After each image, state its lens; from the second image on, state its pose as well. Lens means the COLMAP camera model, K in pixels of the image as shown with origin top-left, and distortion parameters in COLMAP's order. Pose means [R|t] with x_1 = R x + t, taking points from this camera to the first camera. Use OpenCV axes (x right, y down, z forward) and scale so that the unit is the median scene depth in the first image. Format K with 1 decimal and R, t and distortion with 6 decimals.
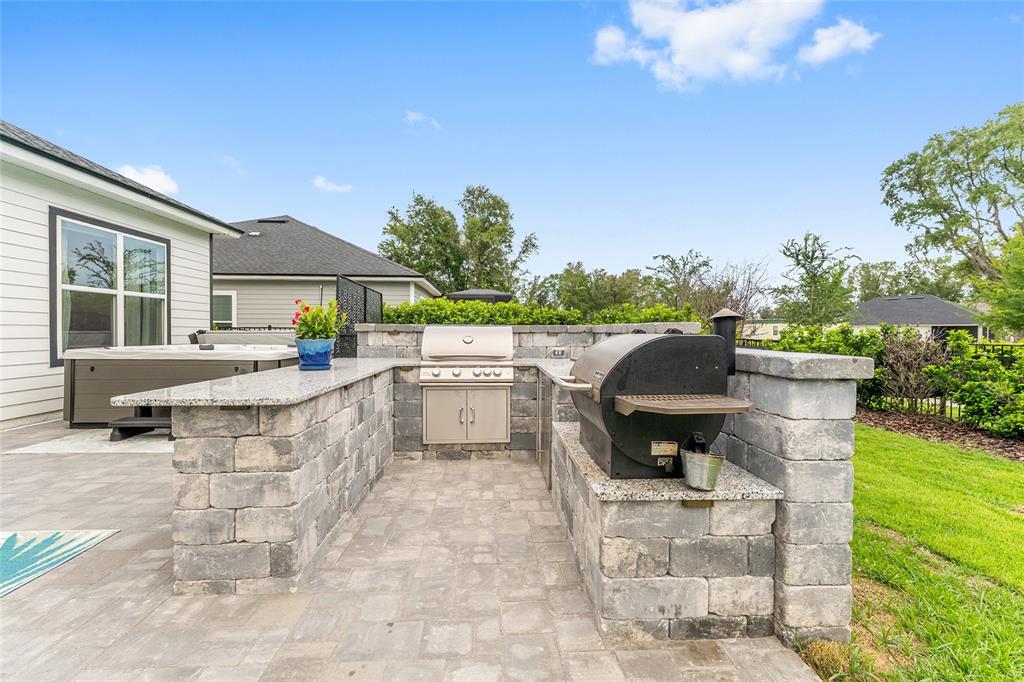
lens RADIAL K [[421.7, 0, 512.0], [0, 421.7, 341.0], [0, 0, 1]] dist [0.000003, -0.000540]
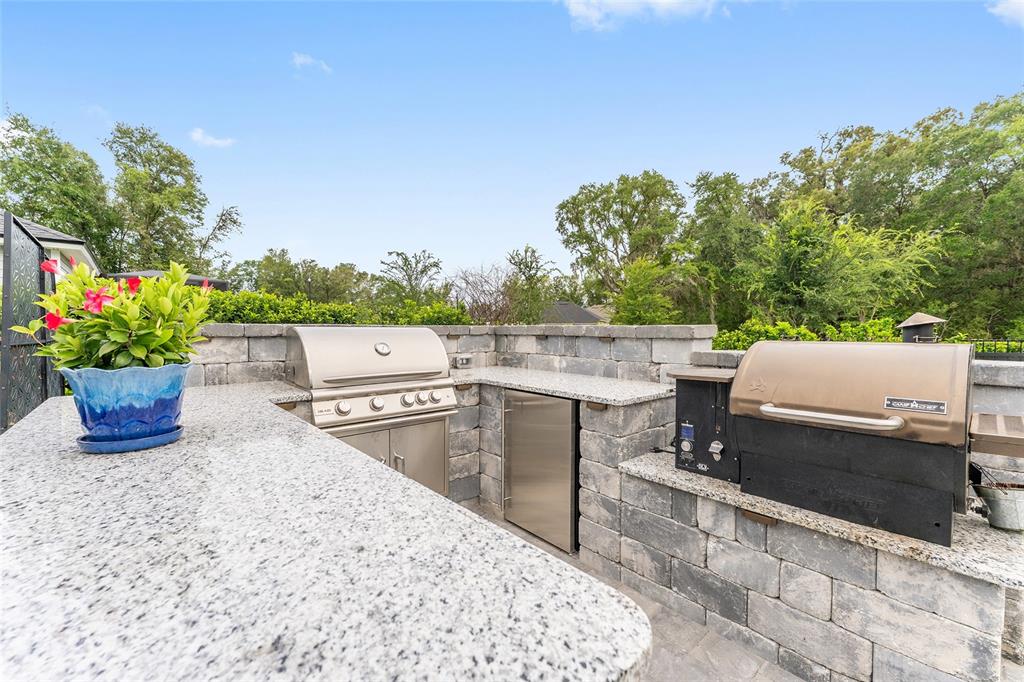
lens RADIAL K [[421.7, 0, 512.0], [0, 421.7, 341.0], [0, 0, 1]] dist [0.000003, -0.000540]
pose [[0.783330, -0.021241, 0.621243, -0.104439], [0.016373, 0.999774, 0.013538, -0.006194], [-0.621391, -0.000433, 0.783501, 0.118777]]
